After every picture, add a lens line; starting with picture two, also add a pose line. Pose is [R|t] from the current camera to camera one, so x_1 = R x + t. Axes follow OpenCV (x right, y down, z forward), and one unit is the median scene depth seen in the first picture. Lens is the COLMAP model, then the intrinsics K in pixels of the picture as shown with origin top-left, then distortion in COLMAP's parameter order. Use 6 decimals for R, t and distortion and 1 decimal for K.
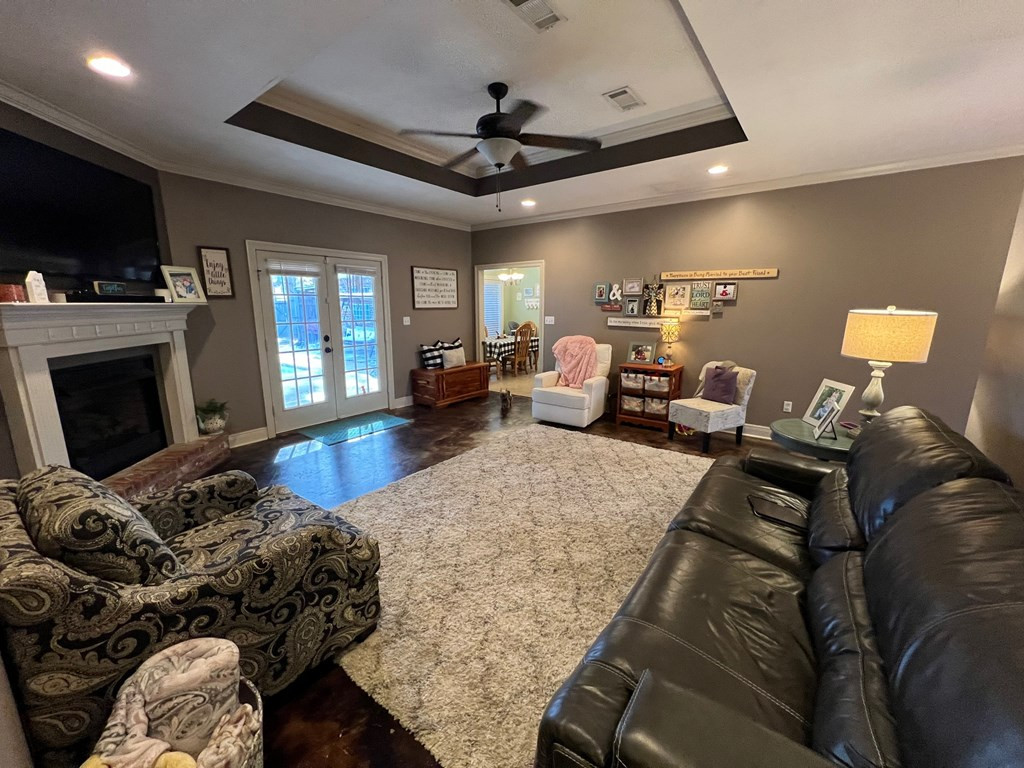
lens RADIAL K [[409.8, 0, 512.0], [0, 409.8, 384.0], [0, 0, 1]] dist [-0.001018, 0.000173]
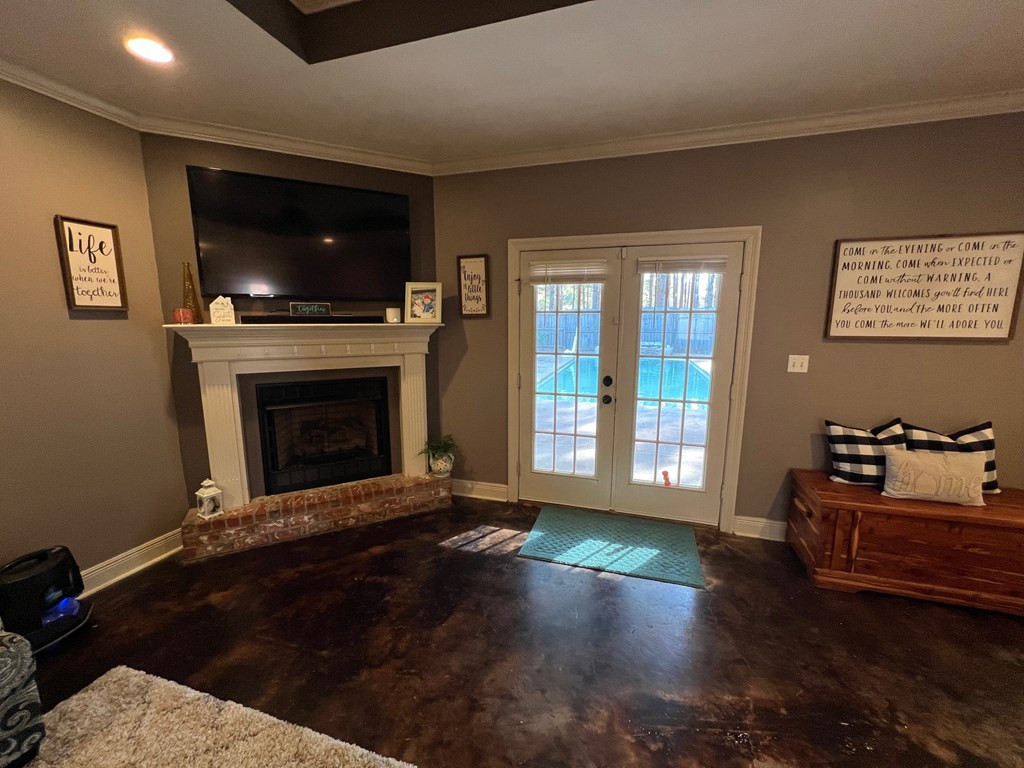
lens RADIAL K [[409.8, 0, 512.0], [0, 409.8, 384.0], [0, 0, 1]] dist [-0.001018, 0.000173]
pose [[0.340700, 0.149414, -0.928223, 0.076558], [-0.183119, 0.978929, 0.090363, -0.144627], [0.922166, 0.139188, 0.360882, 0.686145]]
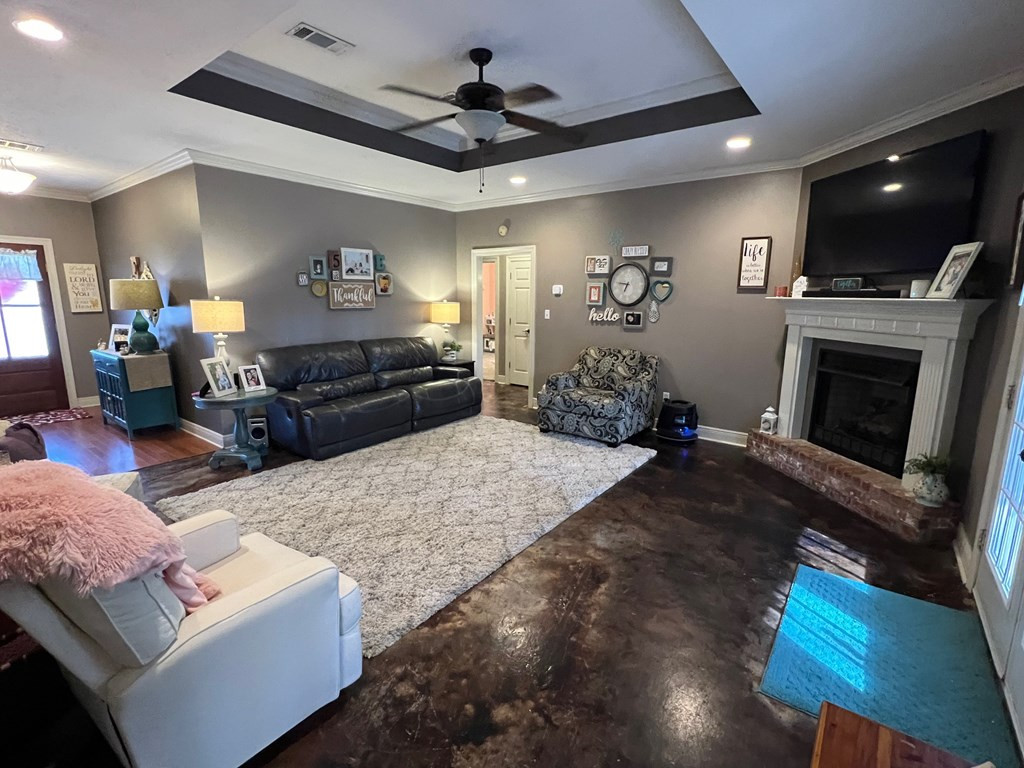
lens RADIAL K [[485.3, 0, 512.0], [0, 485.3, 384.0], [0, 0, 1]] dist [0.015336, 0.000189]
pose [[-0.999980, -0.006279, -0.000217, -0.066074], [-0.005916, 0.929379, 0.369079, -0.281698], [-0.002116, 0.369073, -0.929398, 1.406220]]
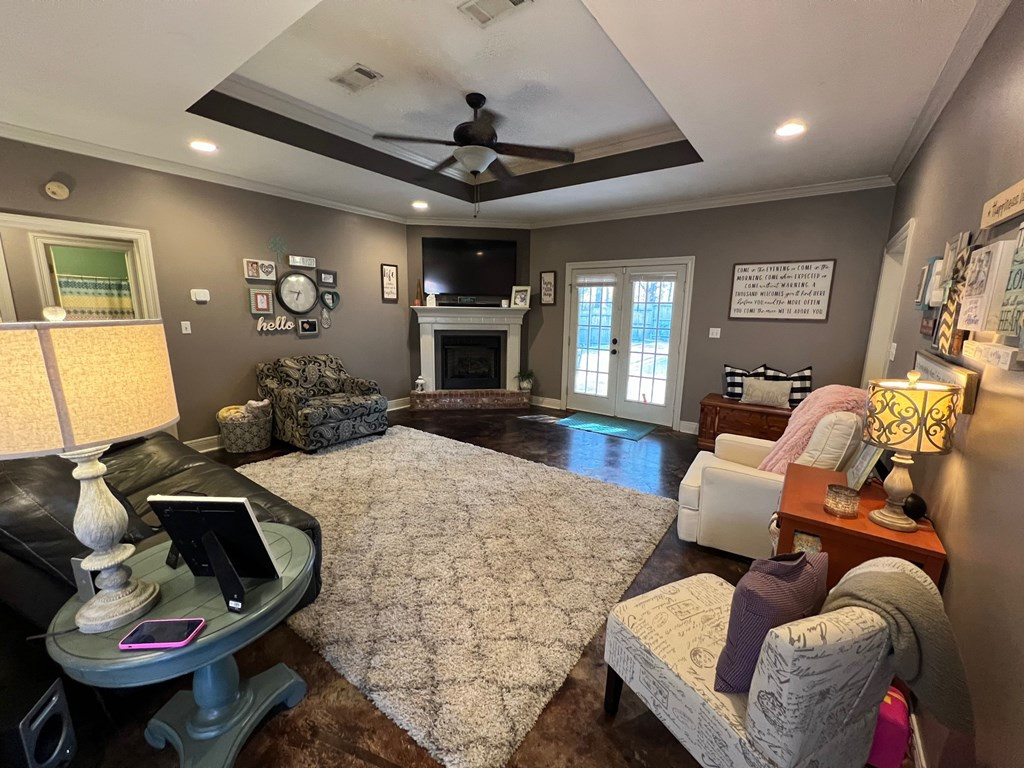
lens RADIAL K [[409.8, 0, 512.0], [0, 409.8, 384.0], [0, 0, 1]] dist [-0.001018, 0.000173]
pose [[0.012419, 0.182898, -0.983053, 0.694506], [-0.208314, 0.962031, 0.176356, -0.146346], [0.977983, 0.202594, 0.050048, 0.740757]]
